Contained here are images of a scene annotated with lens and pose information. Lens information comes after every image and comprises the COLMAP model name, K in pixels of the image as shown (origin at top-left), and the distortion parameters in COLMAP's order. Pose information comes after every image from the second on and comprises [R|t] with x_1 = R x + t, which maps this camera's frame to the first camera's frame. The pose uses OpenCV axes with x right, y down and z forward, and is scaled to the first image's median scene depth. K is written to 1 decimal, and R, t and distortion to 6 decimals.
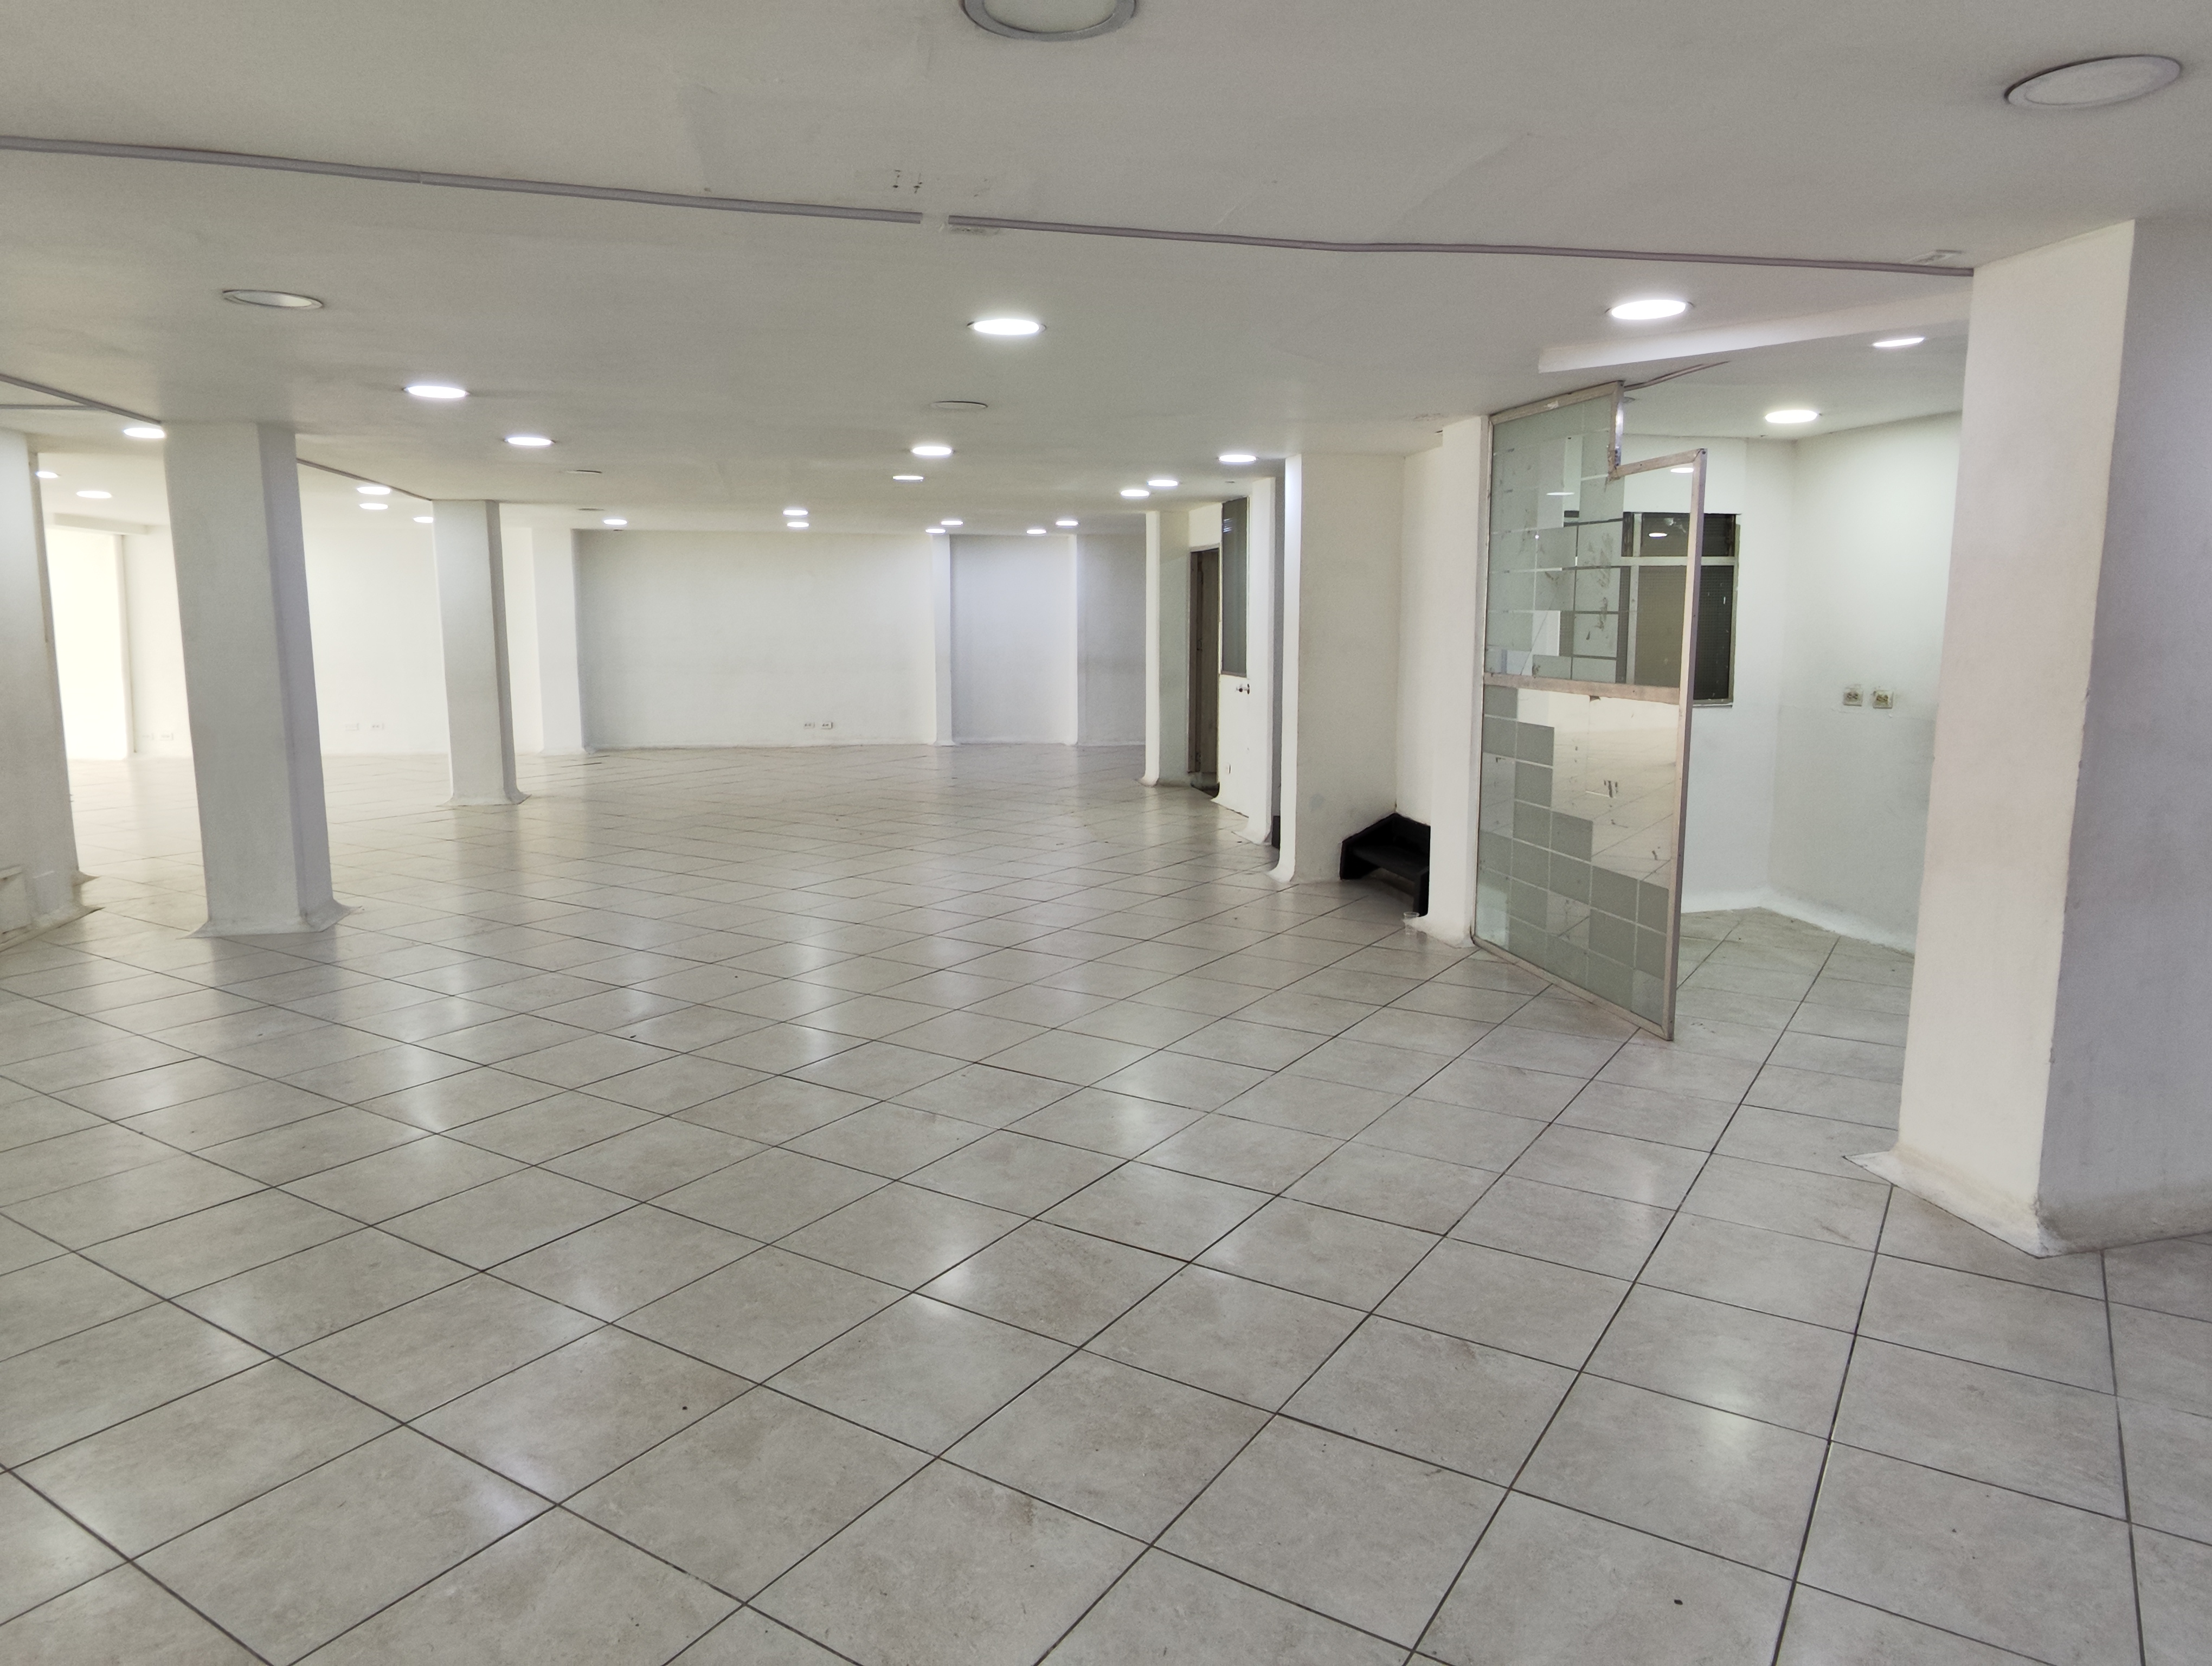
lens RADIAL K [[1420.7, 0, 1141.7], [0, 1420.7, 812.1], [0, 0, 1]] dist [-0.020768, 0.026287]
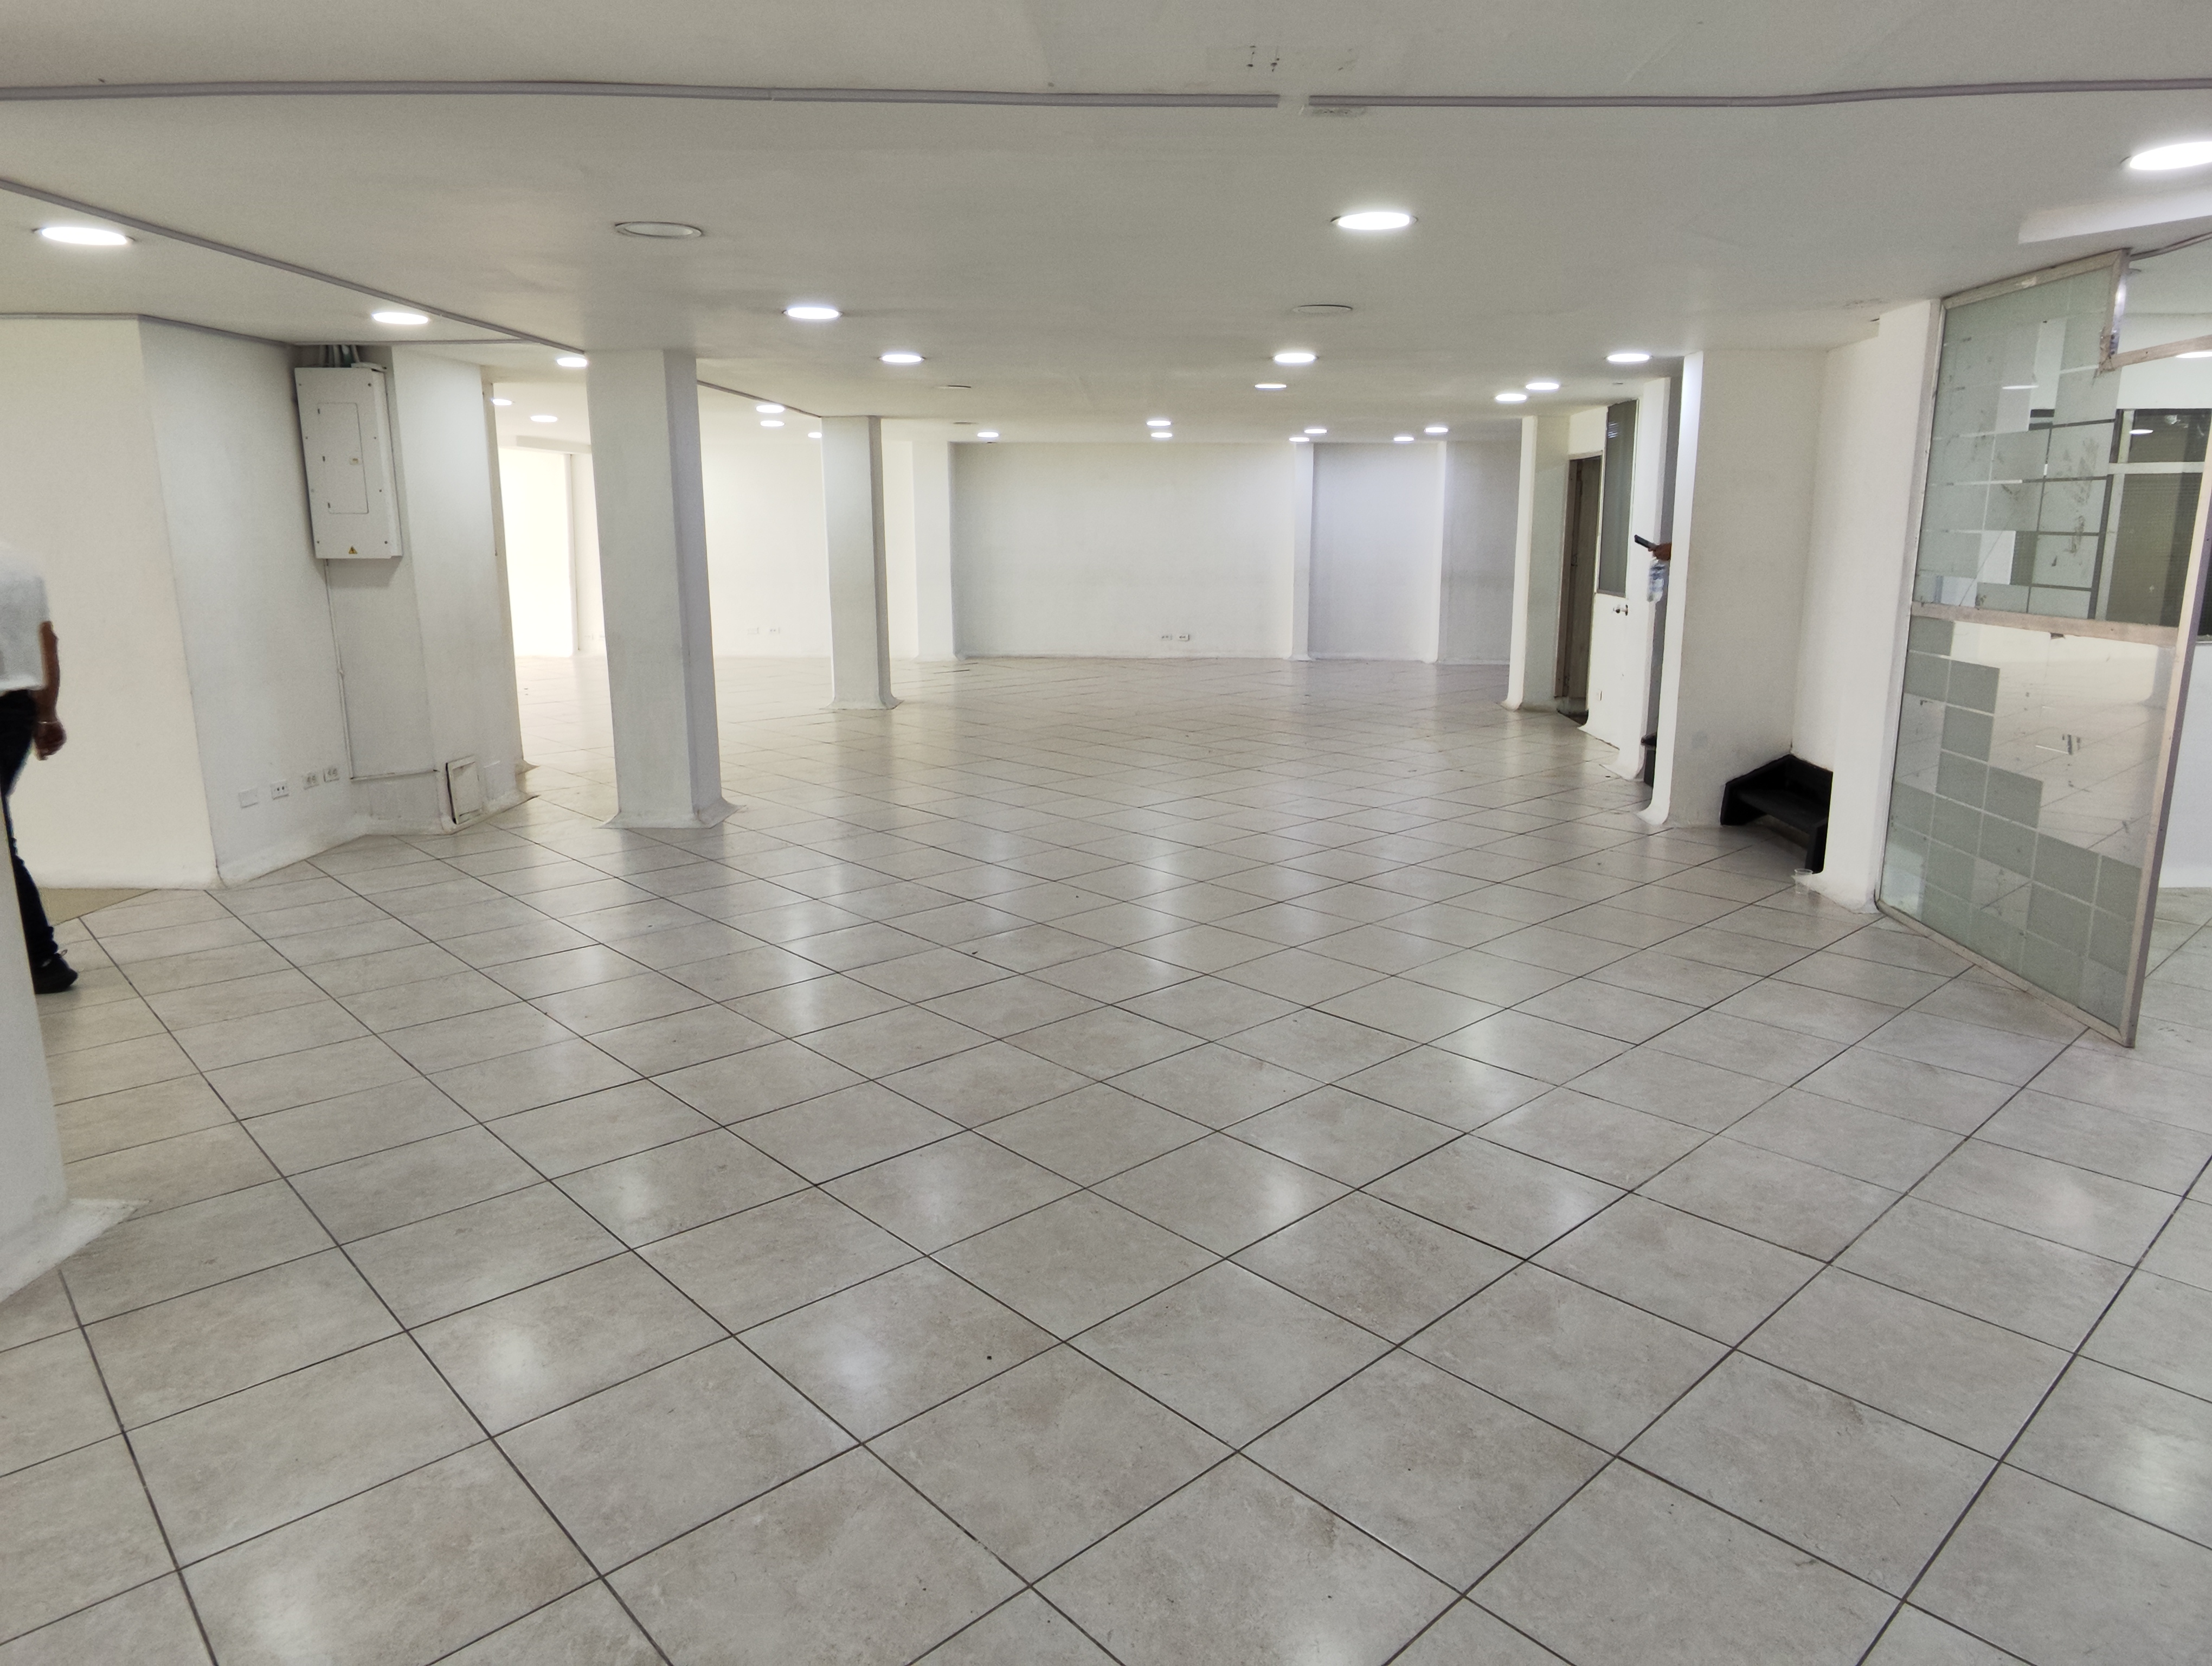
lens RADIAL K [[1420.7, 0, 1149.8], [0, 1420.7, 813.1], [0, 0, 1]] dist [-0.020768, 0.026287]
pose [[0.969813, 0.048735, -0.238929, 0.001406], [-0.033374, 0.997132, 0.067923, -0.011996], [0.241554, -0.057898, 0.968659, 0.038499]]
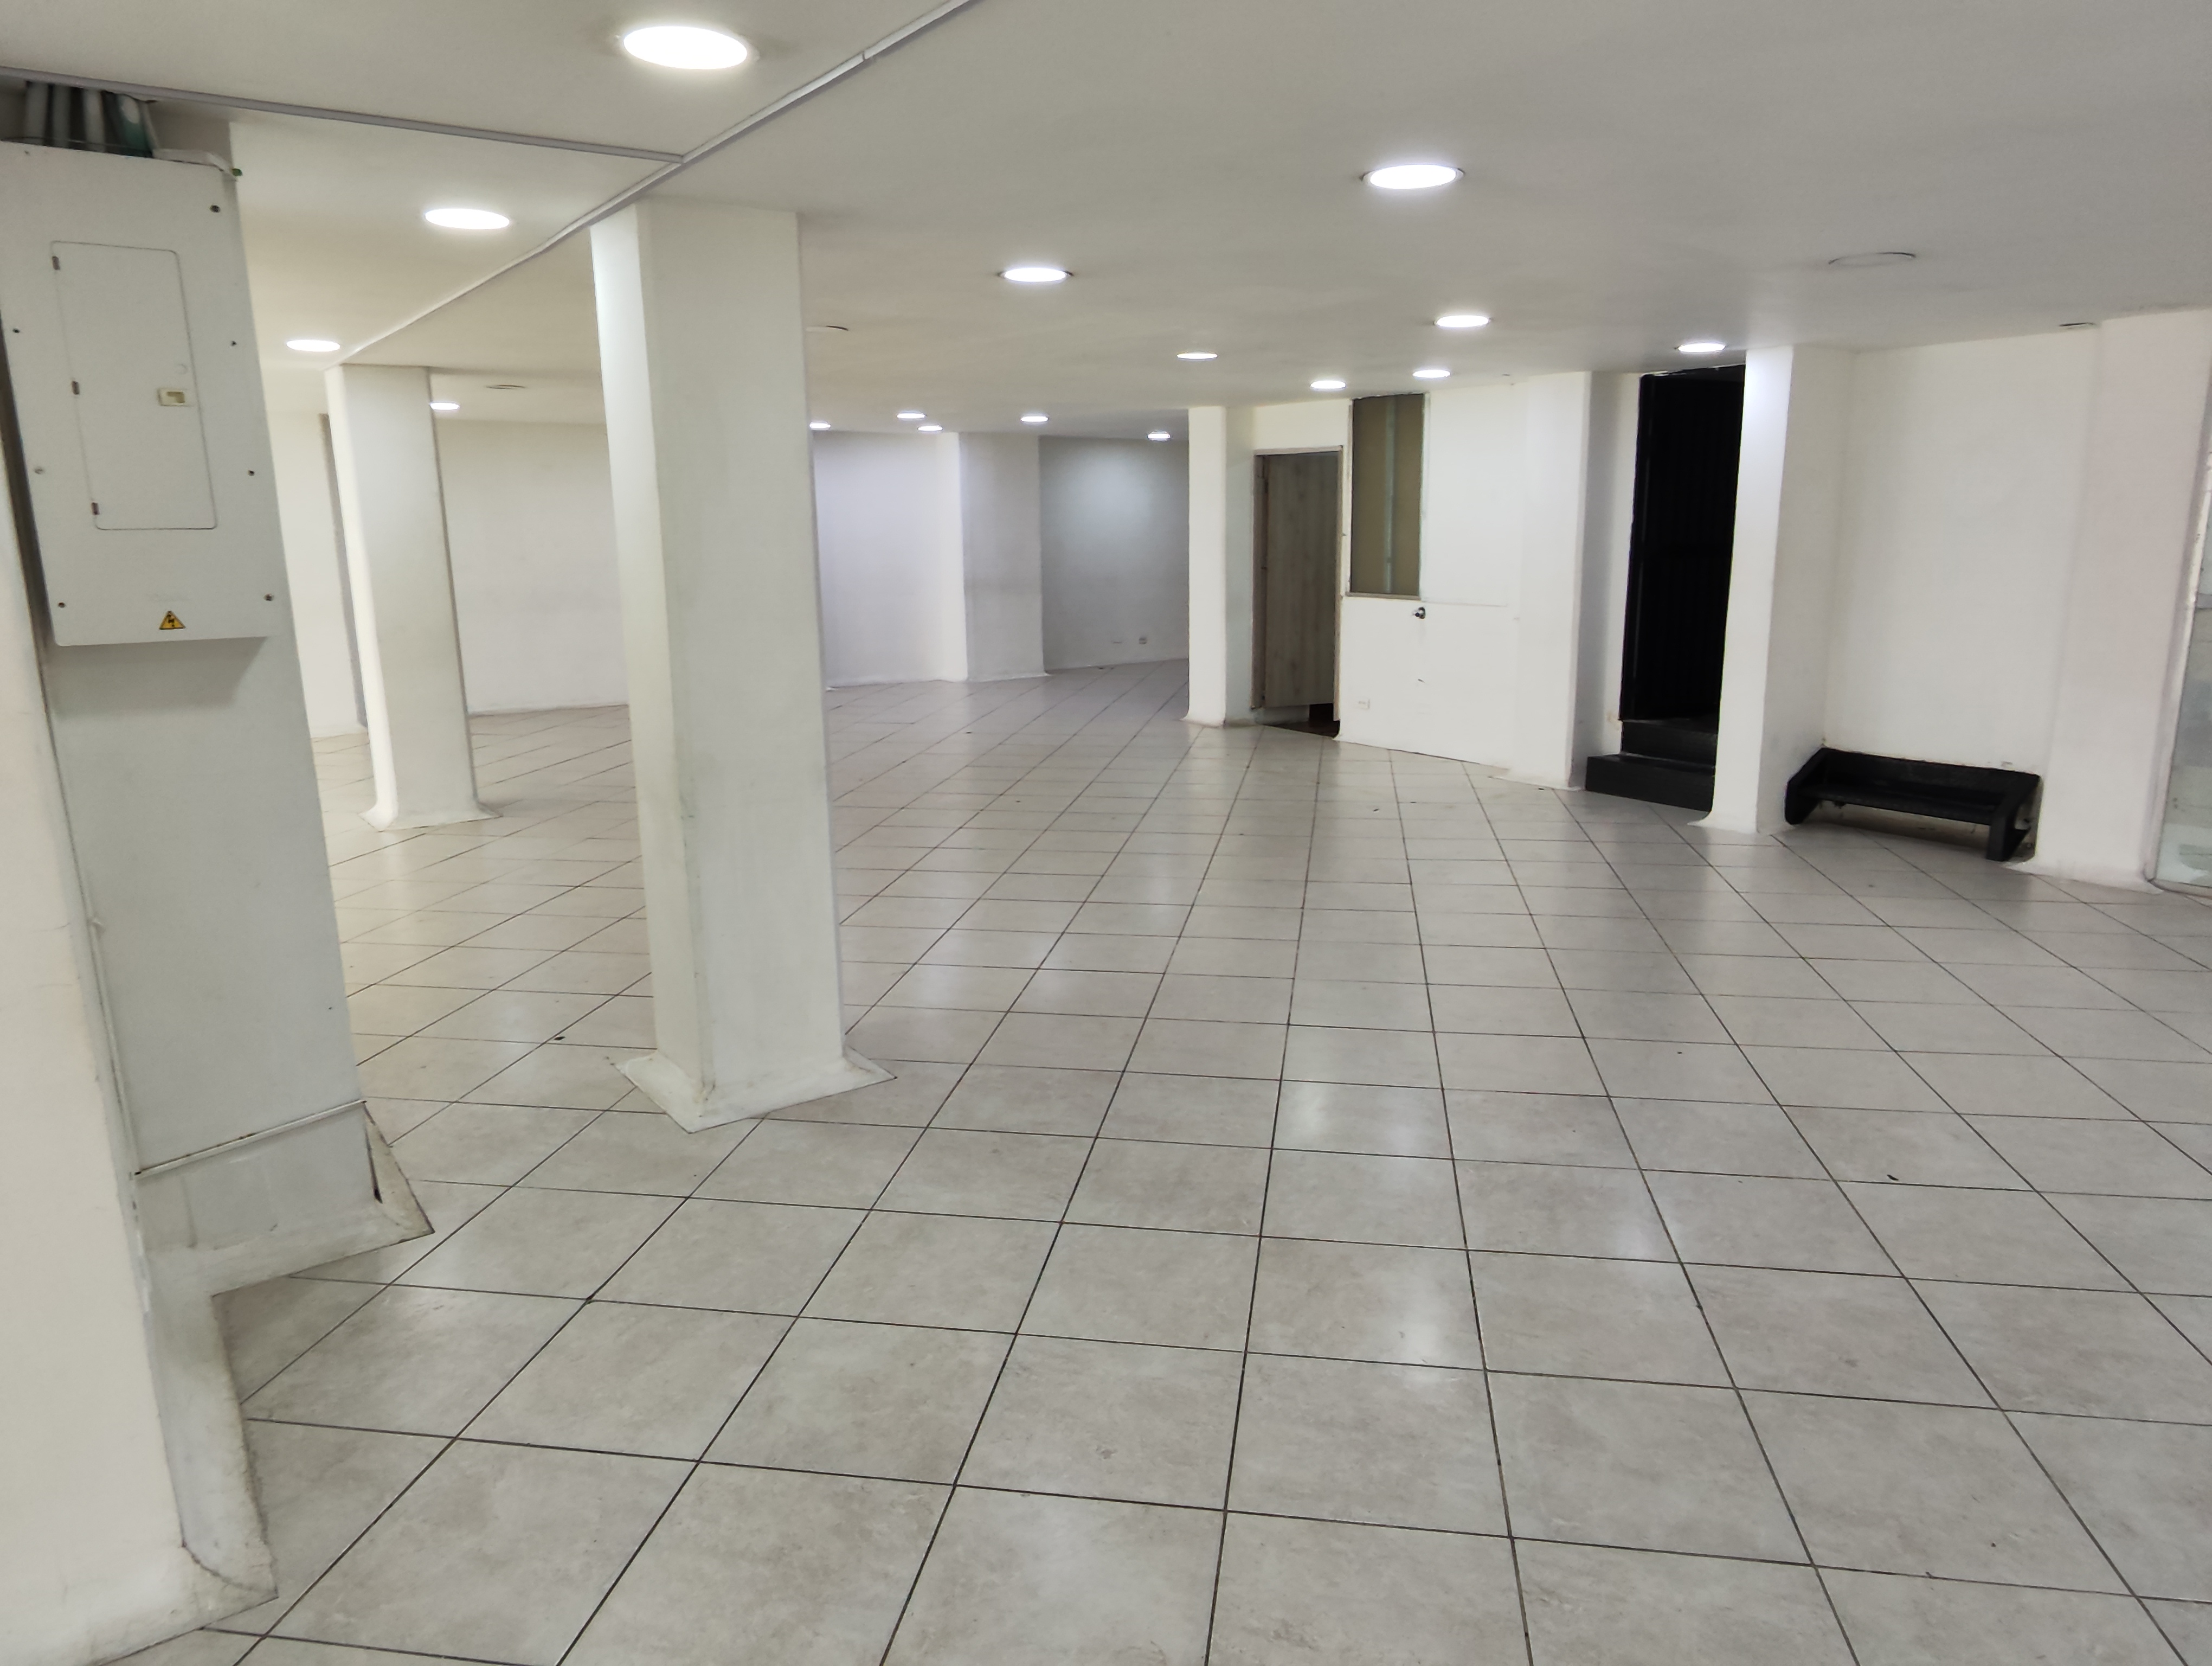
lens RADIAL K [[1420.7, 0, 1139.1], [0, 1420.7, 810.9], [0, 0, 1]] dist [-0.020768, 0.026287]
pose [[0.914252, -0.090627, 0.394879, -0.750338], [0.065061, 0.994852, 0.077691, -0.073657], [-0.399887, -0.045338, 0.915443, 0.424041]]
